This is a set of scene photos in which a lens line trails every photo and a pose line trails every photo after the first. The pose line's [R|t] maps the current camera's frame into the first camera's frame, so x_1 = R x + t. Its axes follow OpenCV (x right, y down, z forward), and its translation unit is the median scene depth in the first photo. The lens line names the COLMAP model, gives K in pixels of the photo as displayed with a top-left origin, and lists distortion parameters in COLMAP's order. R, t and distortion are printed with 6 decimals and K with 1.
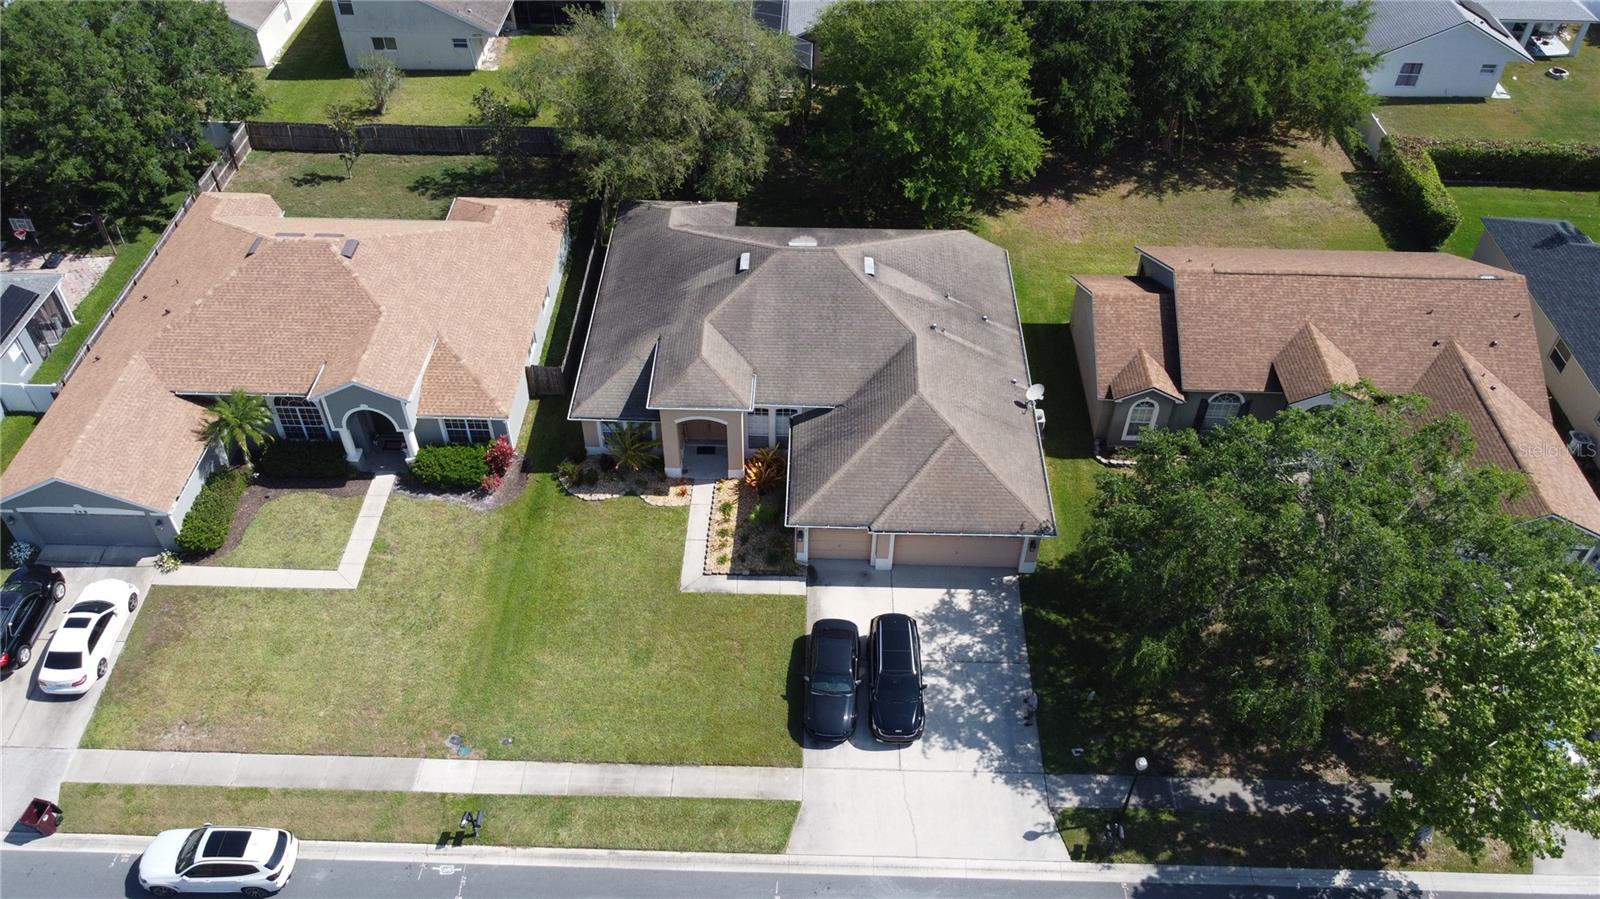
lens RADIAL K [[1219.3, 0, 800.0], [0, 1219.3, 449.5], [0, 0, 1]] dist [-0.007432, -0.004168]
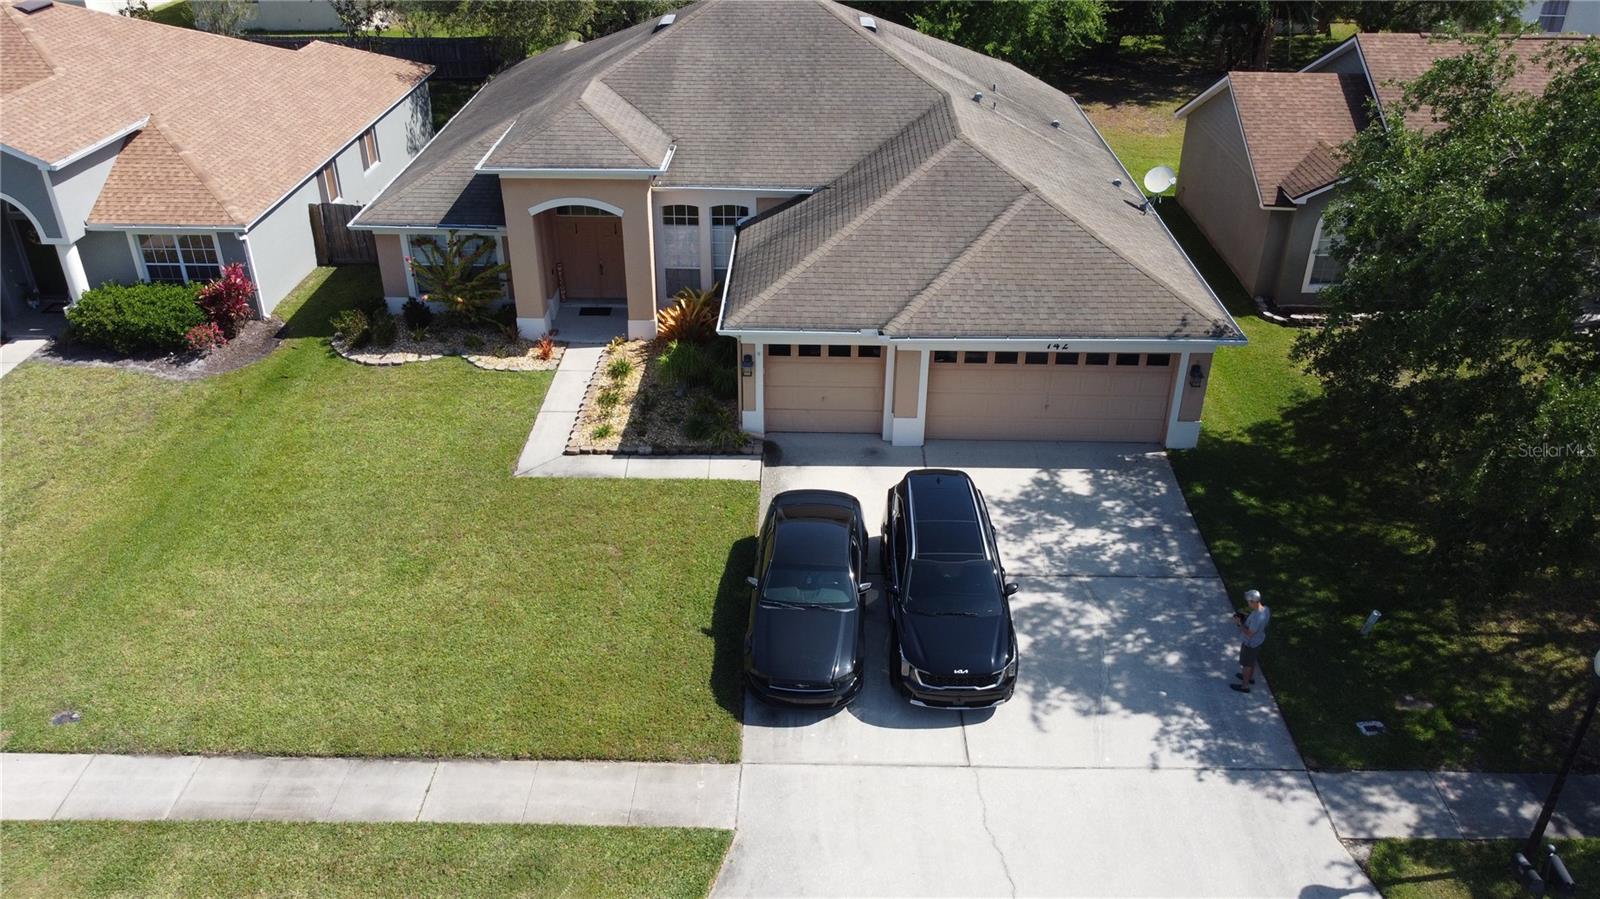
lens RADIAL K [[1219.3, 0, 800.0], [0, 1219.3, 449.5], [0, 0, 1]] dist [-0.007432, -0.004168]
pose [[0.999953, -0.008881, 0.003913, 0.019918], [0.009557, 0.971295, -0.237687, 0.227287], [-0.001690, 0.237714, 0.971334, 0.496632]]
